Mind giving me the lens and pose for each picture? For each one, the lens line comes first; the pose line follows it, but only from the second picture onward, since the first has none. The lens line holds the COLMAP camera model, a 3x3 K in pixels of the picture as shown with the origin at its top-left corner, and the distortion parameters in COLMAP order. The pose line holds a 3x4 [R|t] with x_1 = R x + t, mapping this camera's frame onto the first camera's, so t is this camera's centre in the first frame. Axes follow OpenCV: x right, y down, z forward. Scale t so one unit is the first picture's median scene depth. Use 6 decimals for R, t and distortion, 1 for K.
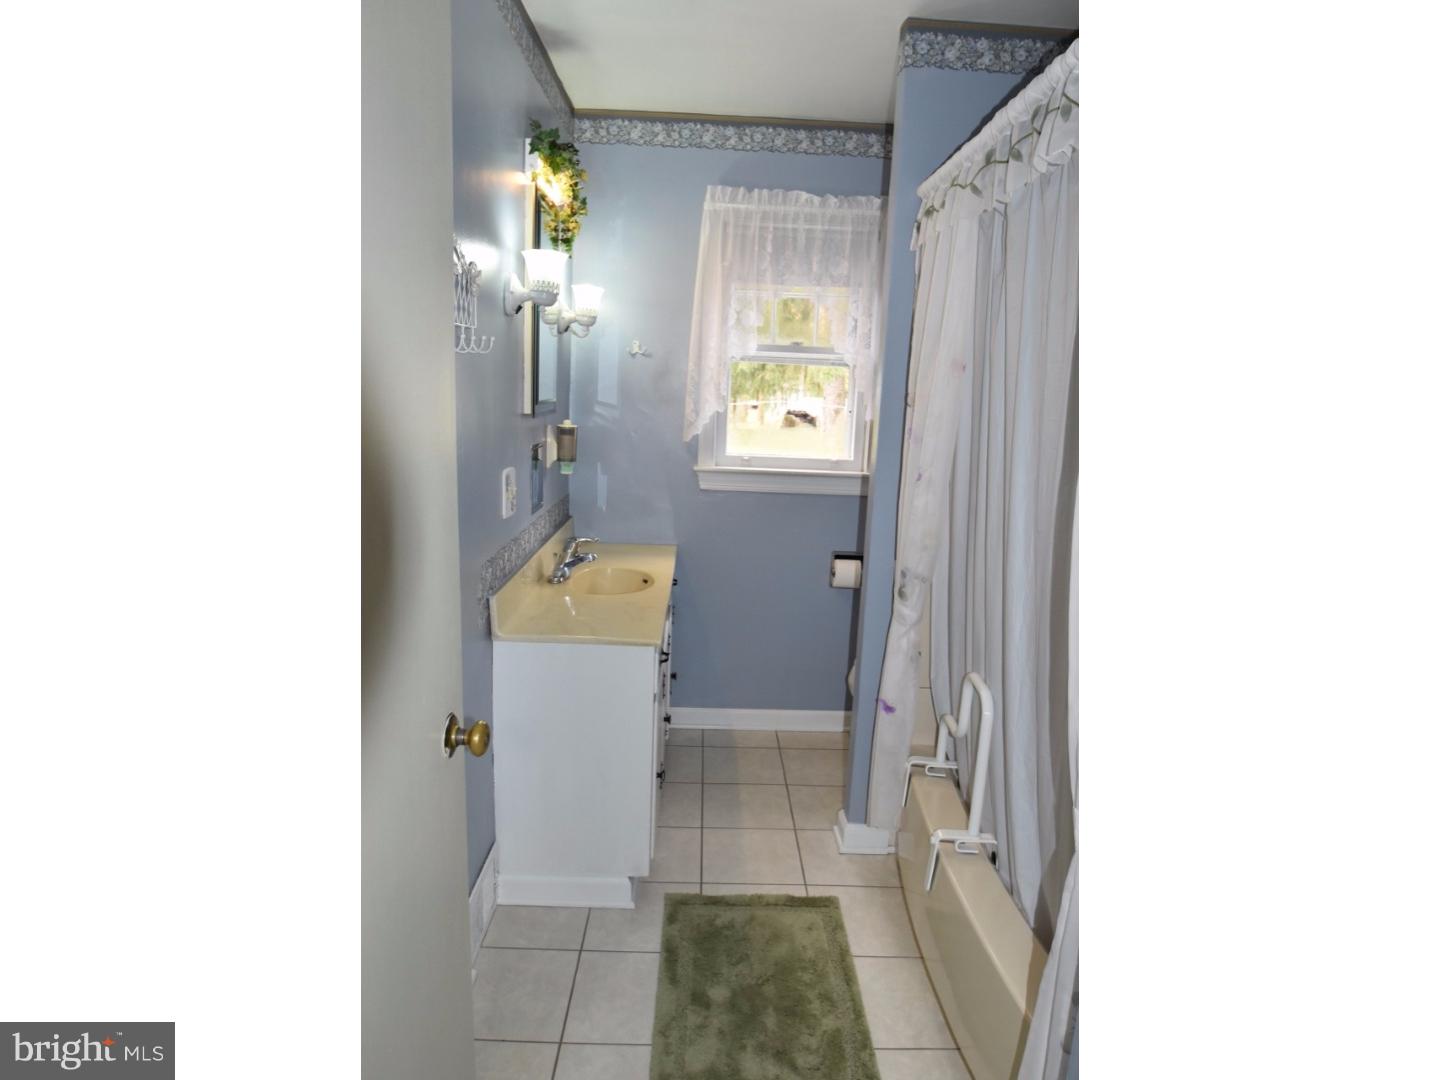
lens RADIAL K [[872.1, 0, 721.0], [0, 872.1, 541.5], [0, 0, 1]] dist [-0.002733, 0.000115]
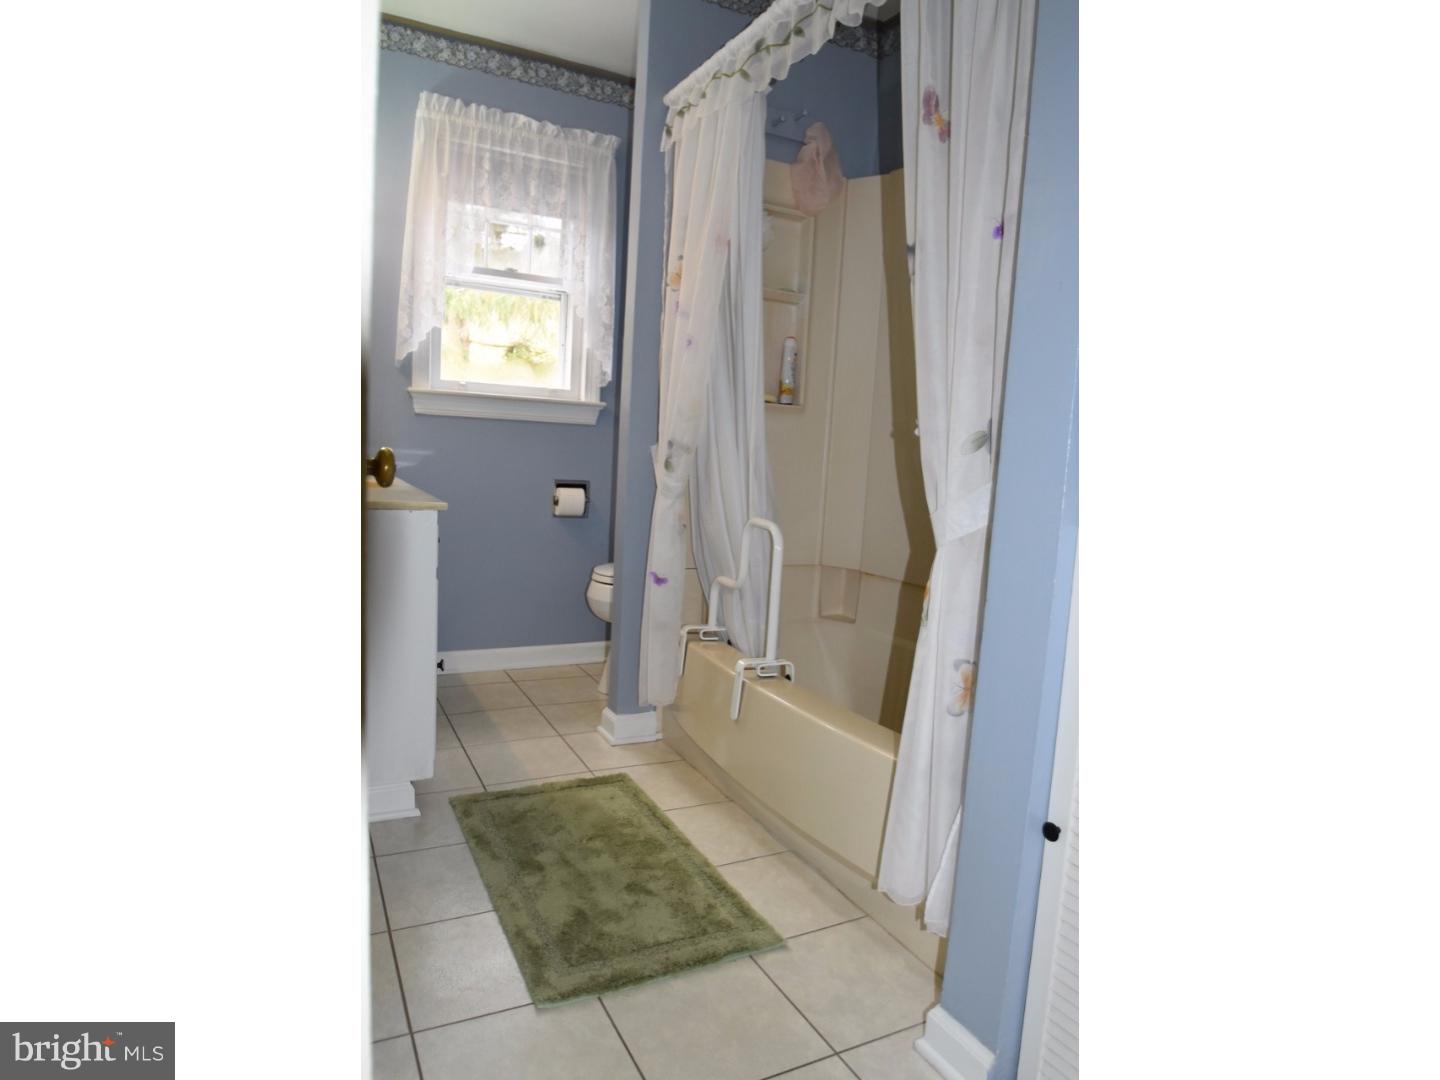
lens RADIAL K [[872.1, 0, 716.6], [0, 872.1, 537.4], [0, 0, 1]] dist [-0.002733, 0.000115]
pose [[0.894119, -0.031876, 0.446693, -0.171497], [0.068055, 0.995550, -0.065178, 0.171800], [-0.442627, 0.088676, 0.892310, 0.033294]]
